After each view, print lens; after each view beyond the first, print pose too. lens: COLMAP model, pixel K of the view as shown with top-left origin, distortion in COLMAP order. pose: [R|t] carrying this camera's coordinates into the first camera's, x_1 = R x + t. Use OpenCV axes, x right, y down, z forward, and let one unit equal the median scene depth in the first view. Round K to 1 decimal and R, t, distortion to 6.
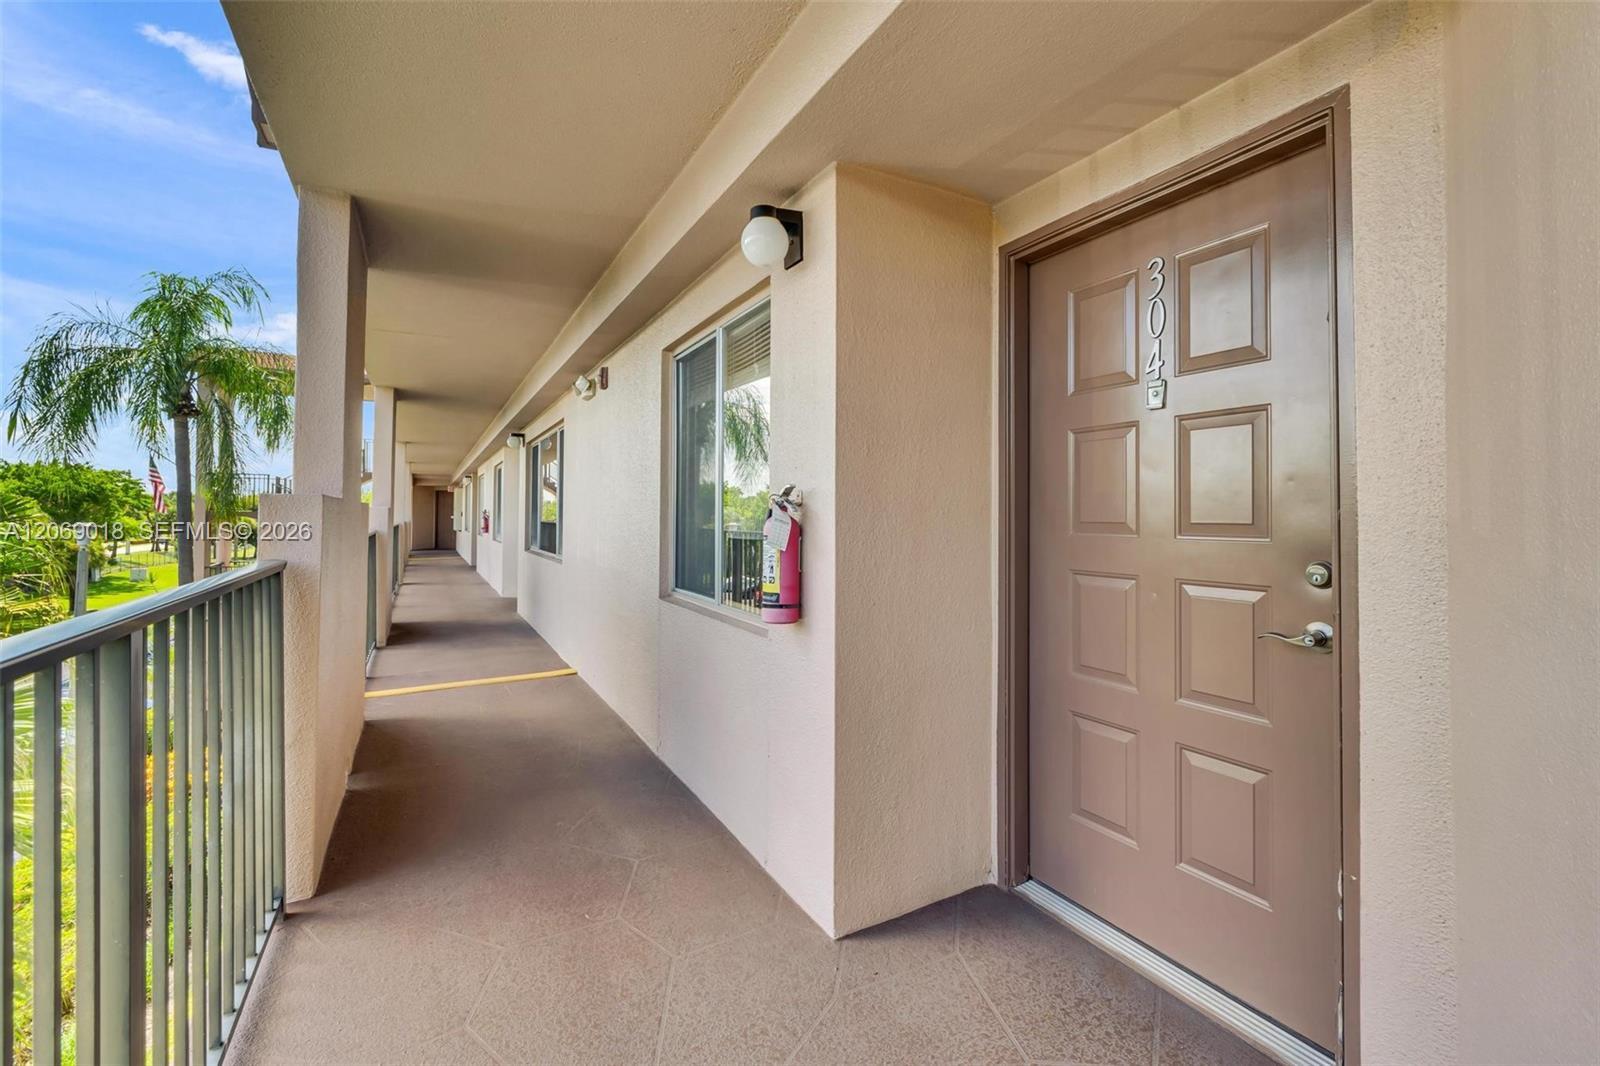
lens RADIAL K [[682.4, 0, 810.1], [0, 682.4, 514.1], [0, 0, 1]] dist [-0.003176, -0.000150]
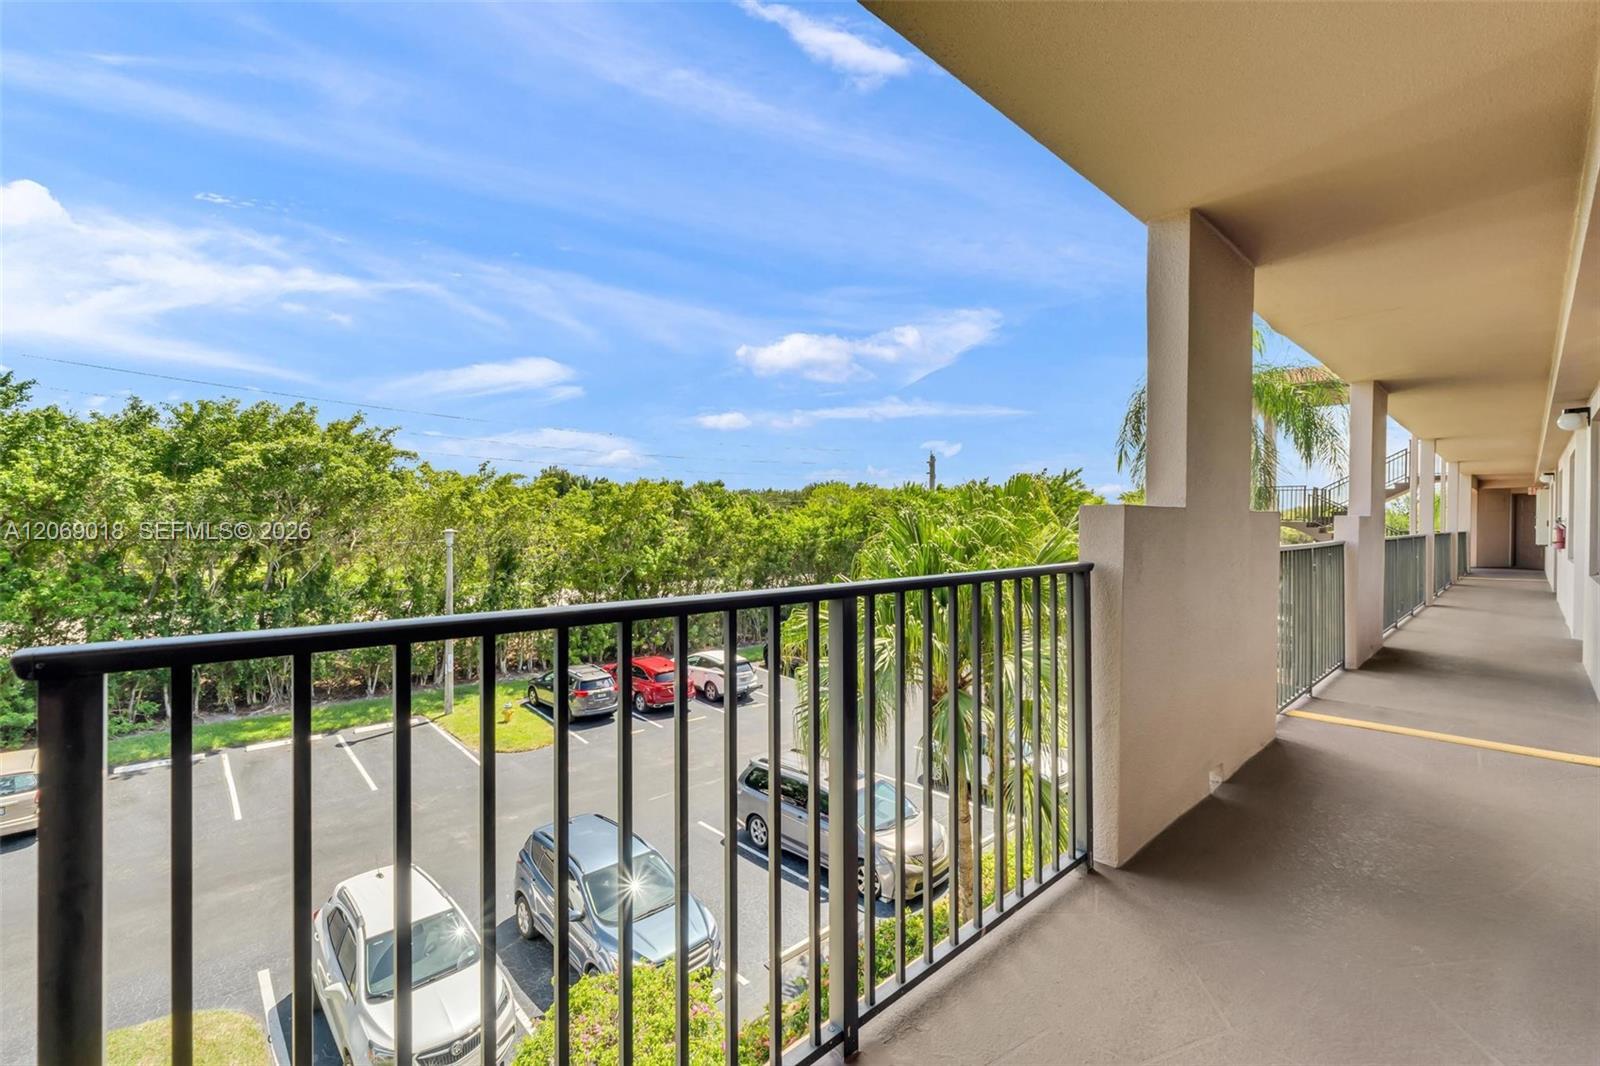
lens RADIAL K [[674.9, 0, 806.7], [0, 674.9, 526.9], [0, 0, 1]] dist [-0.004597, 0.000376]
pose [[0.235777, 0.003911, -0.971799, 0.070658], [0.000543, 0.999991, 0.004156, 0.000738], [0.971807, -0.001508, 0.235772, 0.083209]]
